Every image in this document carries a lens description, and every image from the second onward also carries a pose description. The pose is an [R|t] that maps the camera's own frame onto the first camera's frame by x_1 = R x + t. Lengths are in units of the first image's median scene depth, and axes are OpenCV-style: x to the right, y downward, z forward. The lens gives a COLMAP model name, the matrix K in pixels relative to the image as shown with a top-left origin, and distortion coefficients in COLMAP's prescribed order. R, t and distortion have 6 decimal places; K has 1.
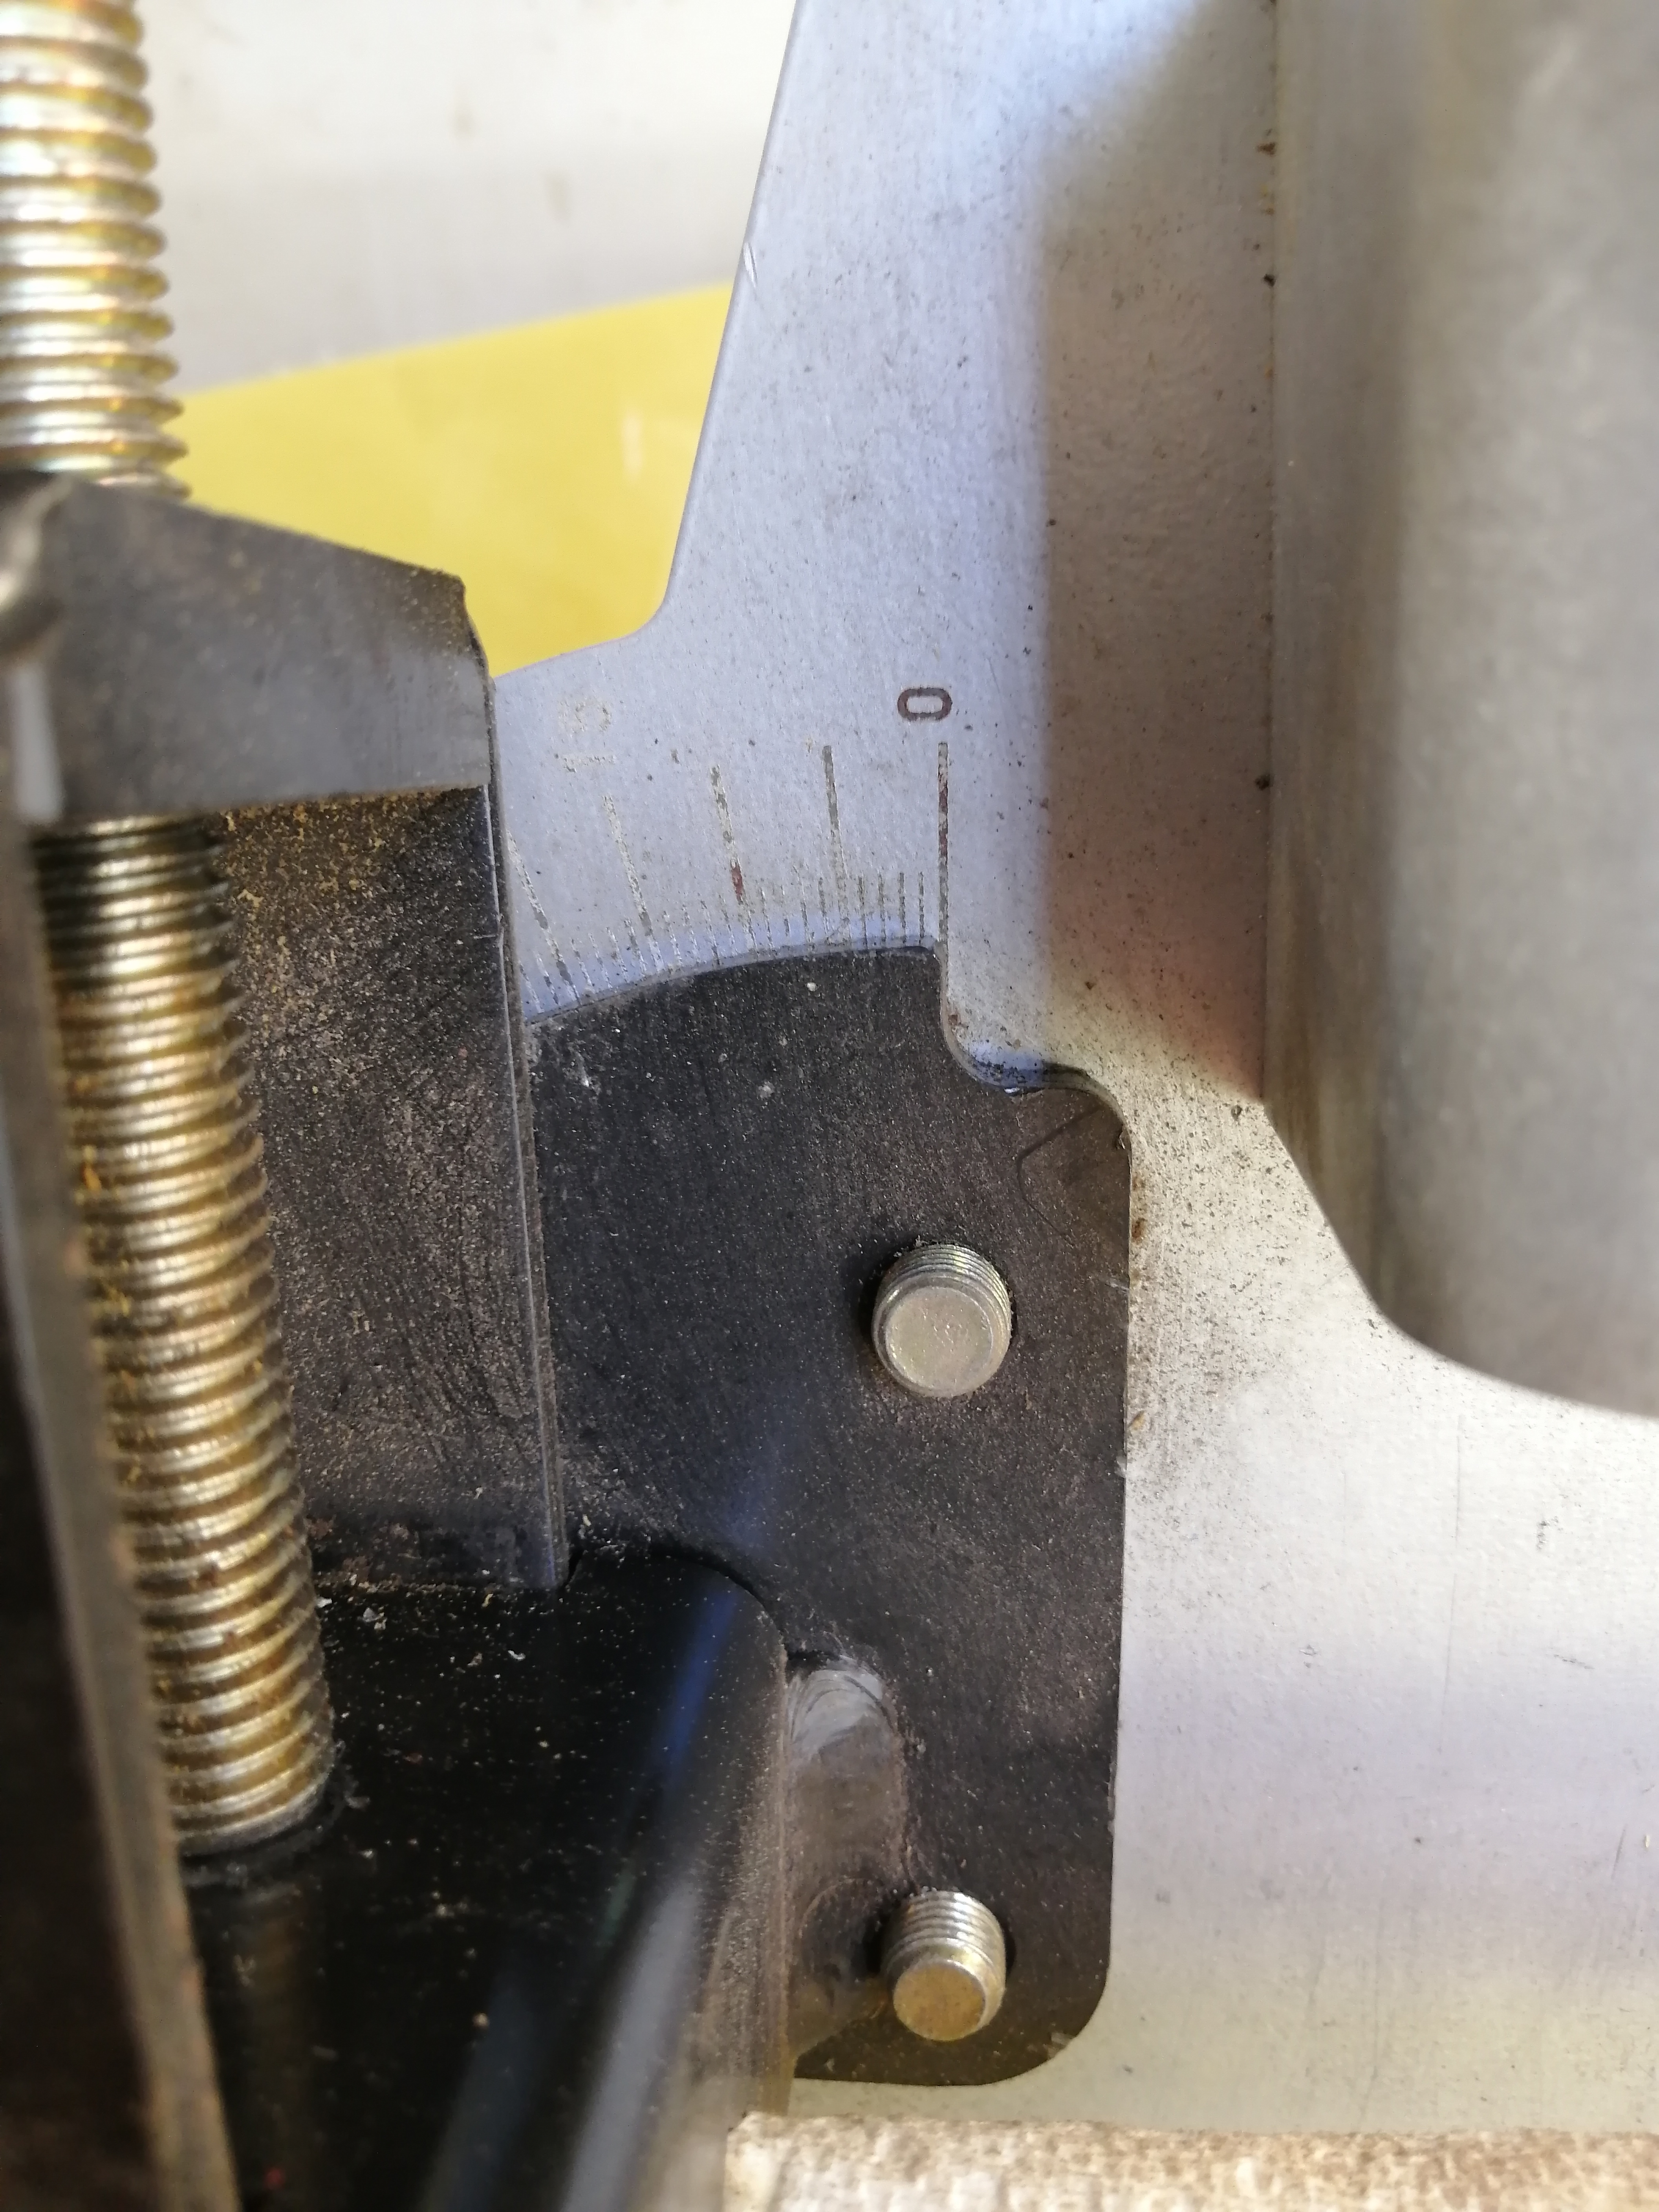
lens RADIAL K [[1732.1, 0, 829.5], [0, 1732.1, 1106.0], [0, 0, 1]] dist [-0.045072, 0.000158]
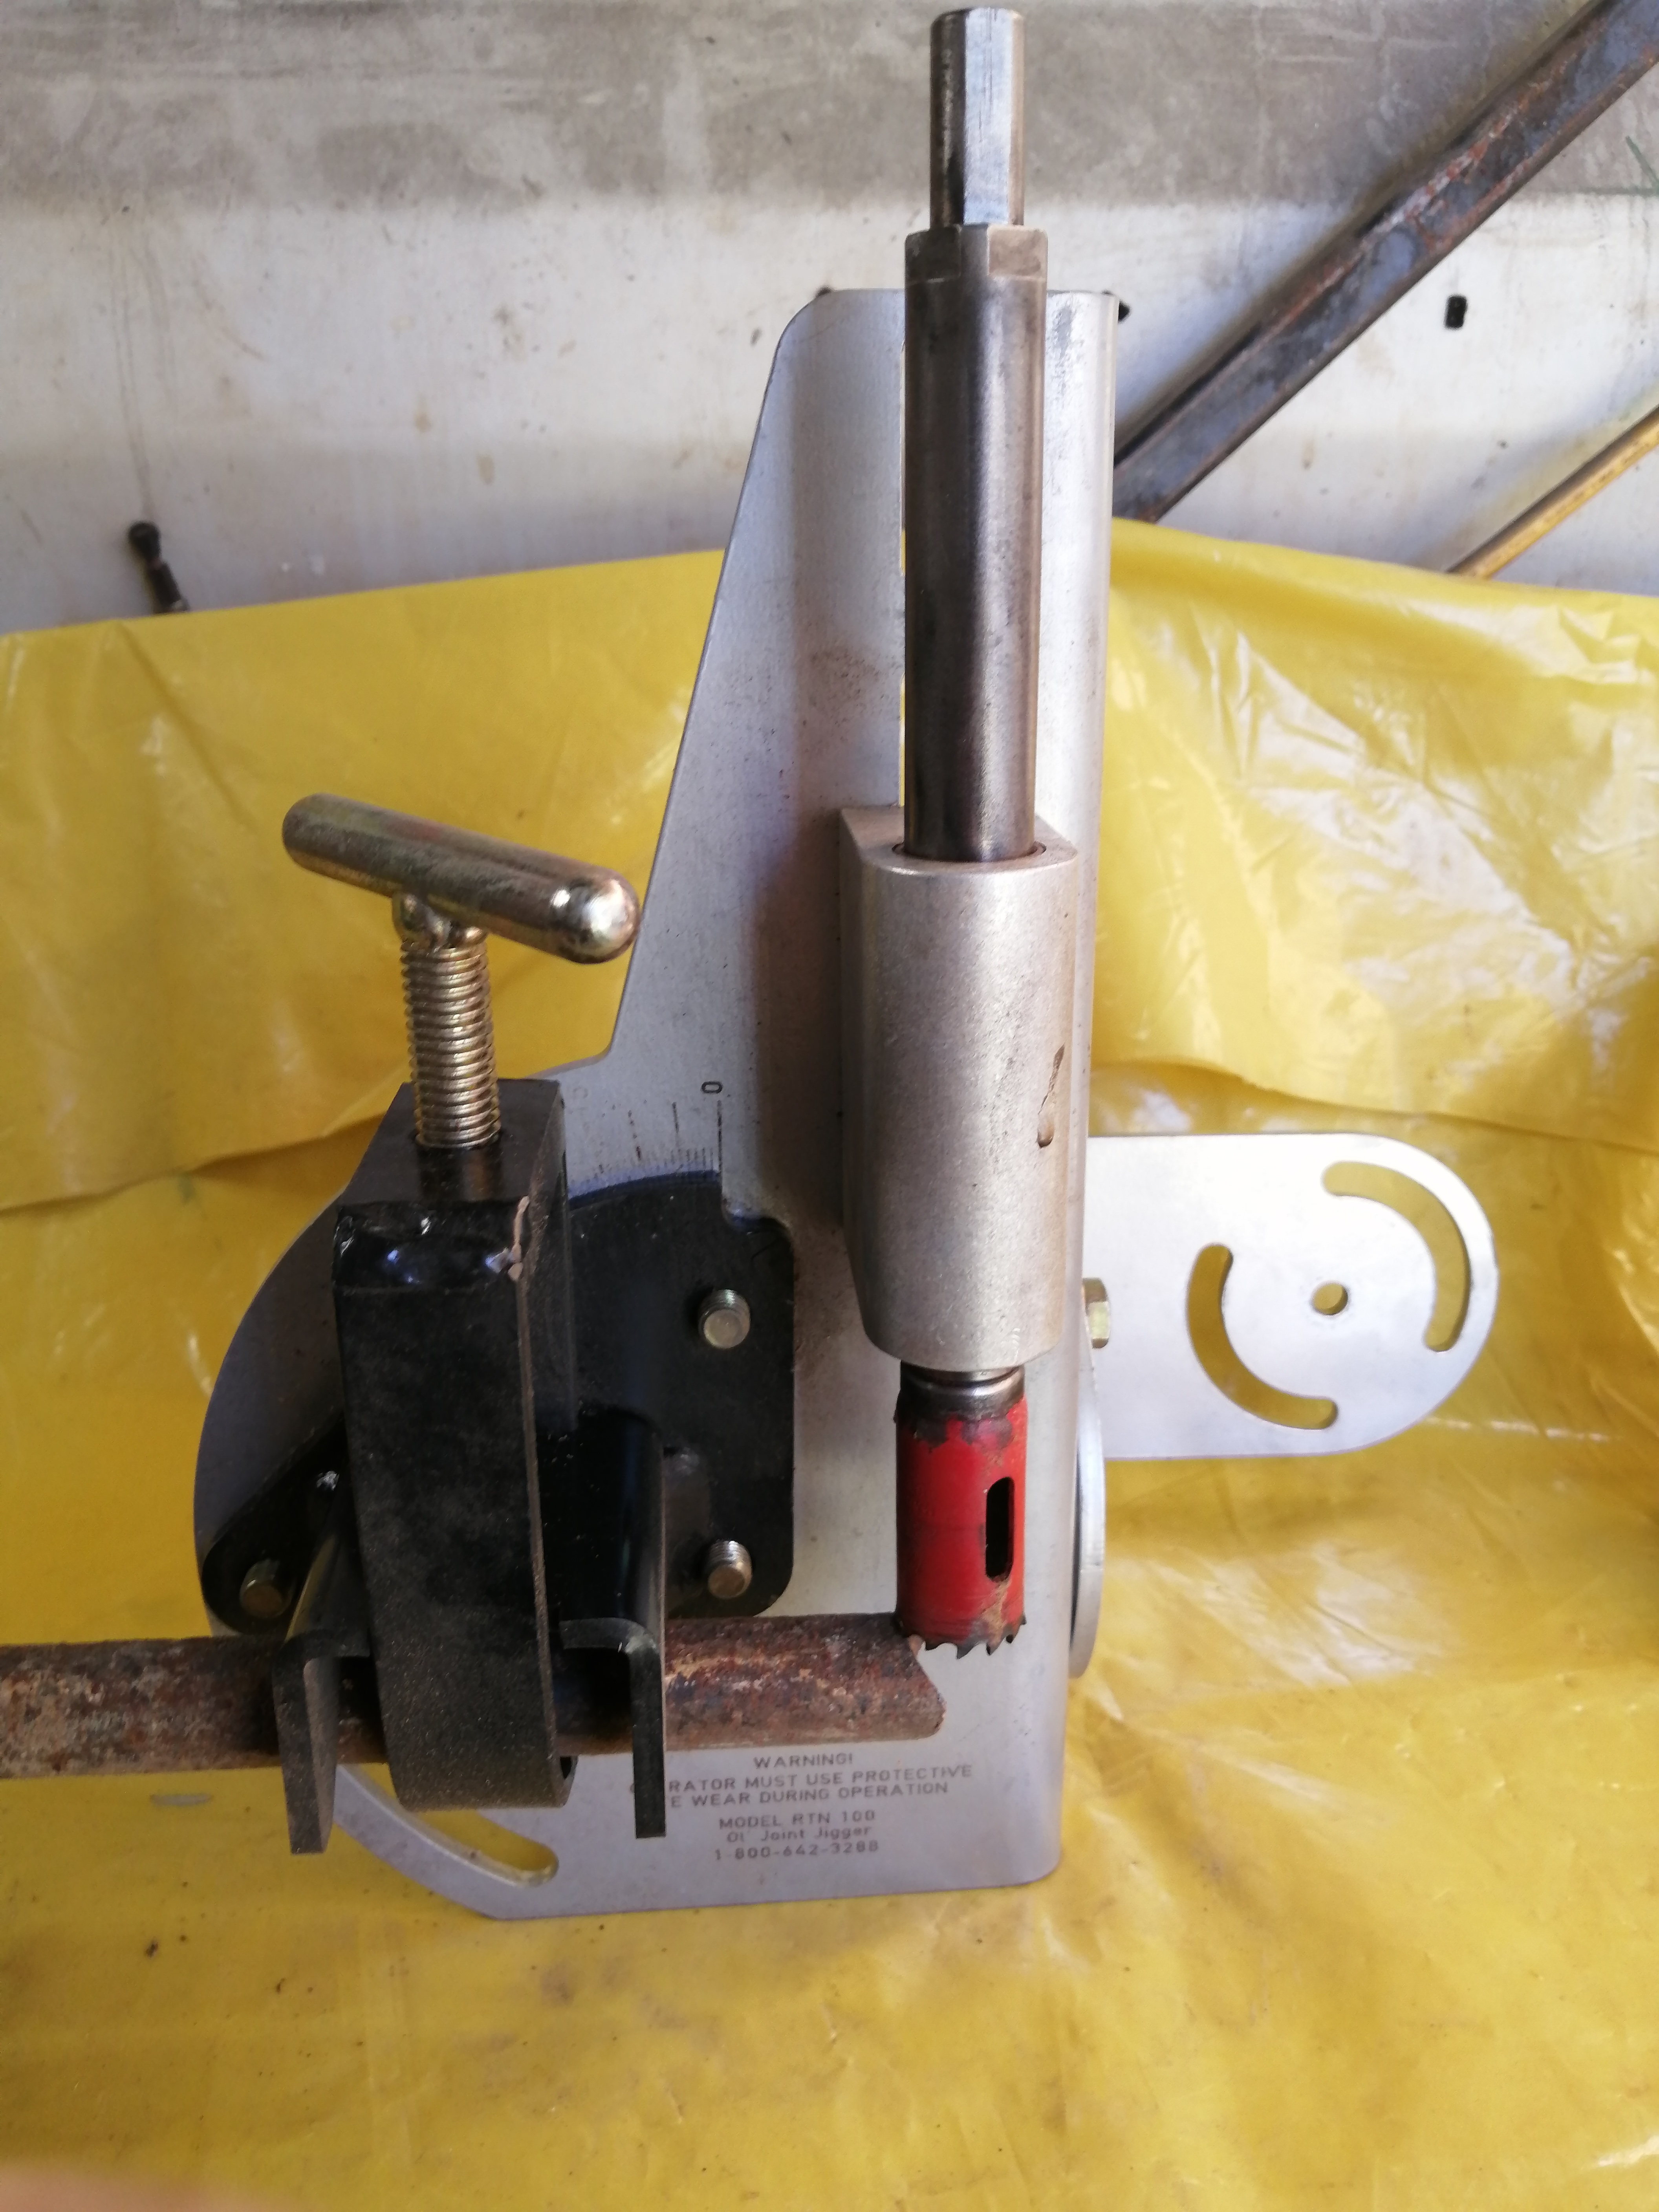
lens RADIAL K [[1742.4, 0, 829.5], [0, 1742.4, 1106.0], [0, 0, 1]] dist [0.256320, -0.000014]
pose [[0.984402, -0.035104, 0.172396, -0.221216], [0.014503, 0.992748, 0.119334, -0.508262], [-0.175334, -0.114973, 0.977773, -1.578254]]
